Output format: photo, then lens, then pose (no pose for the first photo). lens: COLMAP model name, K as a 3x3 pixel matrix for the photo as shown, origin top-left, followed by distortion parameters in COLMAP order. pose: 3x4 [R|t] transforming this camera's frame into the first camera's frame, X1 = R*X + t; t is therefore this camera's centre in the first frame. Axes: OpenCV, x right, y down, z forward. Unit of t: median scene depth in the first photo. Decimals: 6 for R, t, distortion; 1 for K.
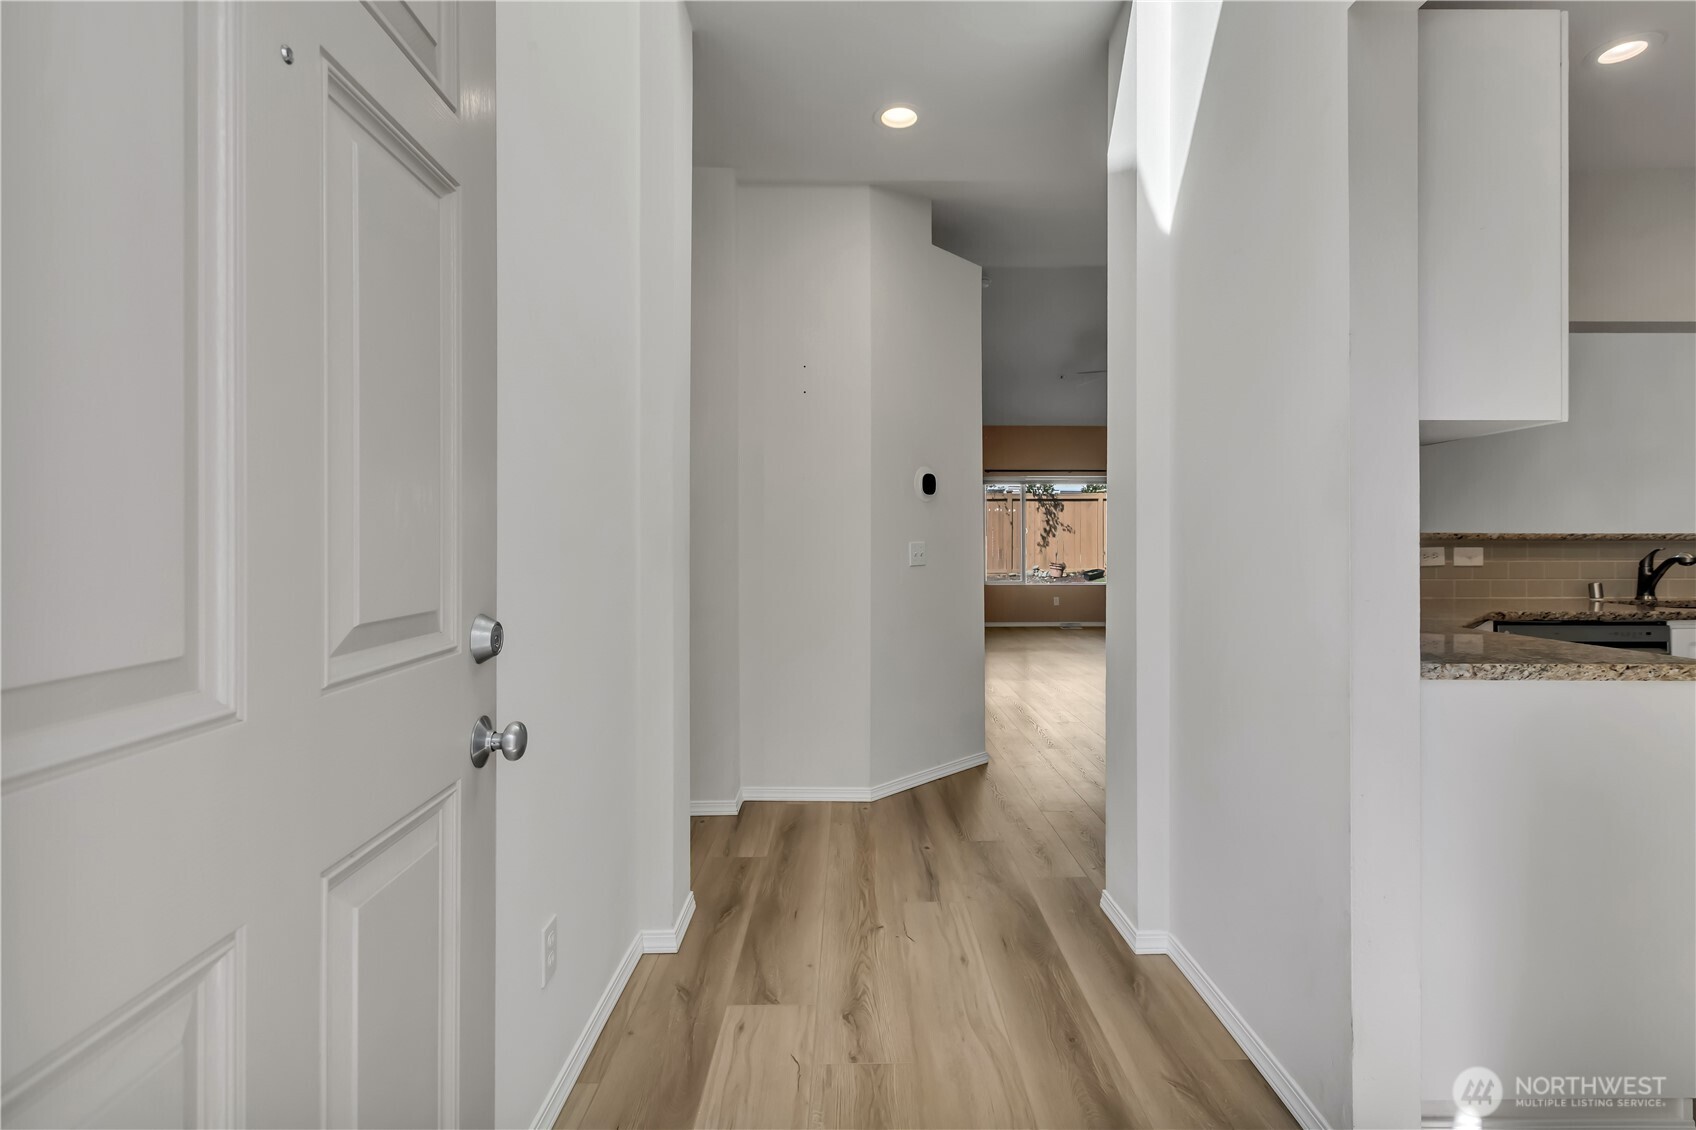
lens RADIAL K [[785.0, 0, 847.7], [0, 785.0, 540.0], [0, 0, 1]] dist [0.000151, -0.000424]
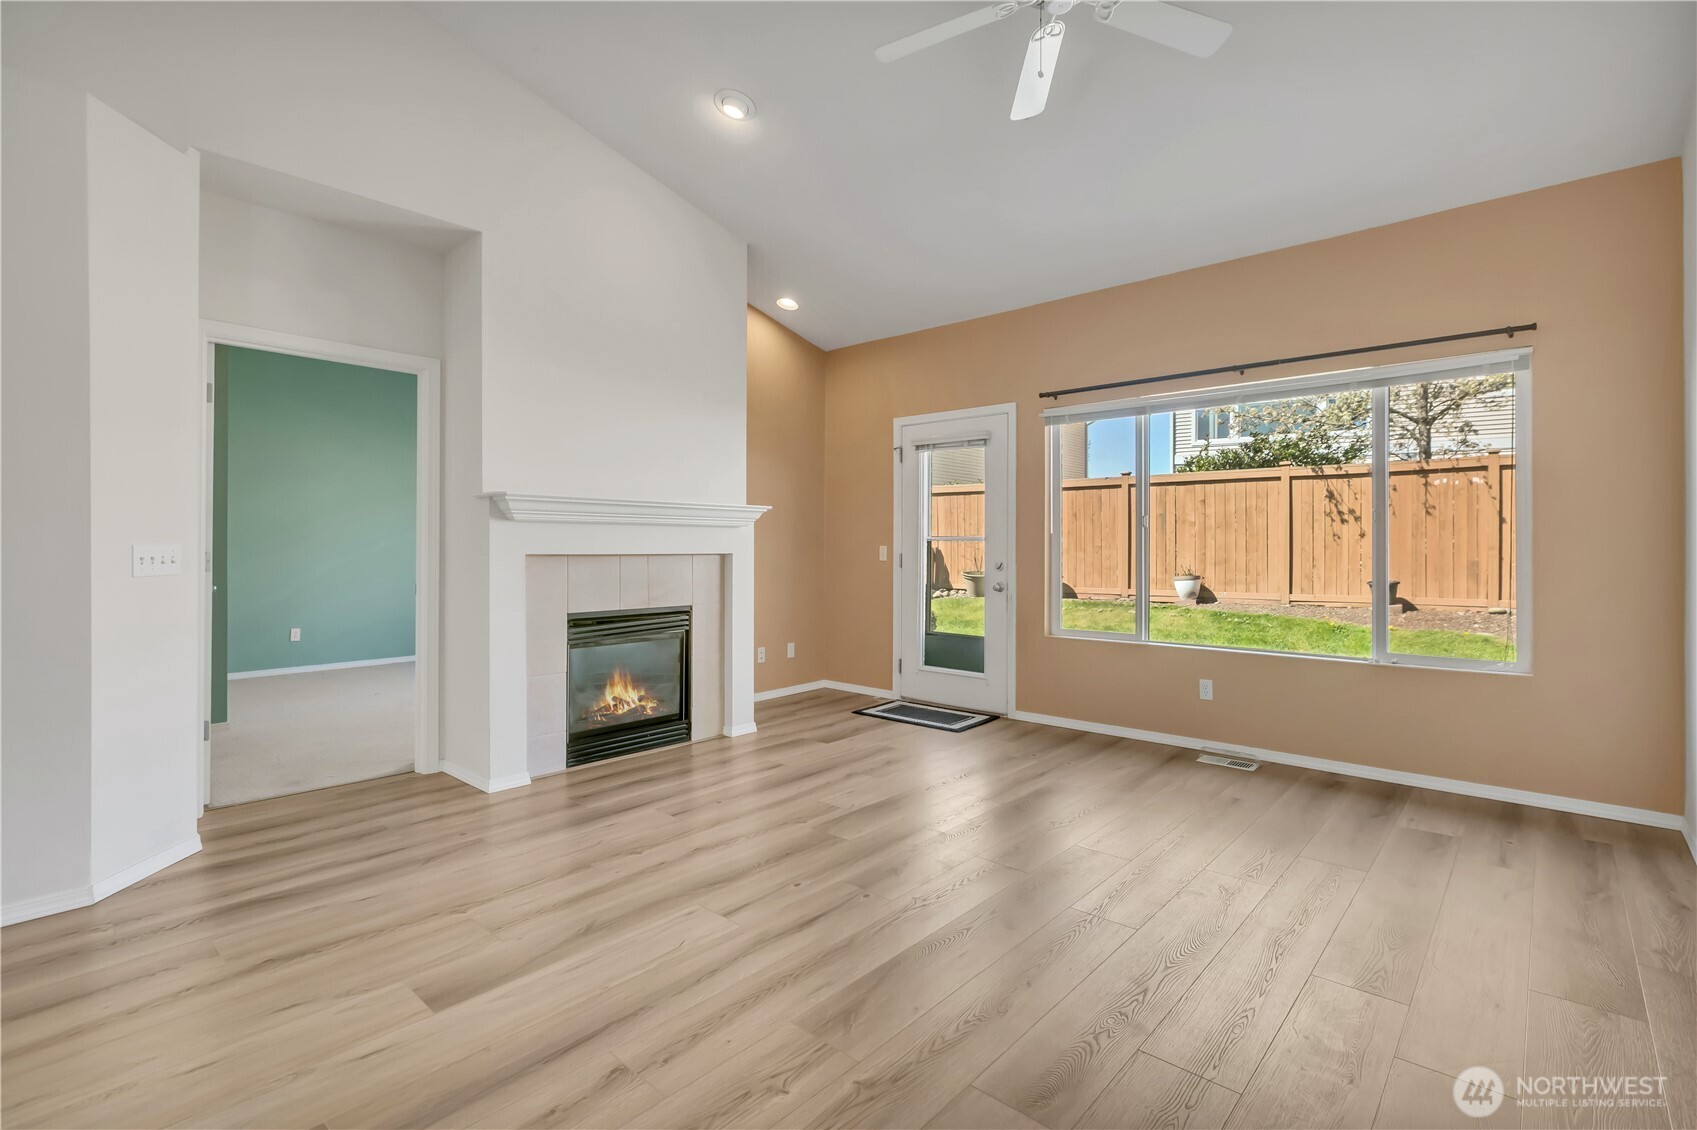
lens RADIAL K [[780.4, 0, 871.8], [0, 780.4, 544.9], [0, 0, 1]] dist [-0.000319, 0.000454]
pose [[0.748785, 0.002269, -0.662809, 1.280391], [-0.003300, 0.999995, -0.000304, 0.003539], [0.662804, 0.002415, 0.748789, 1.835776]]
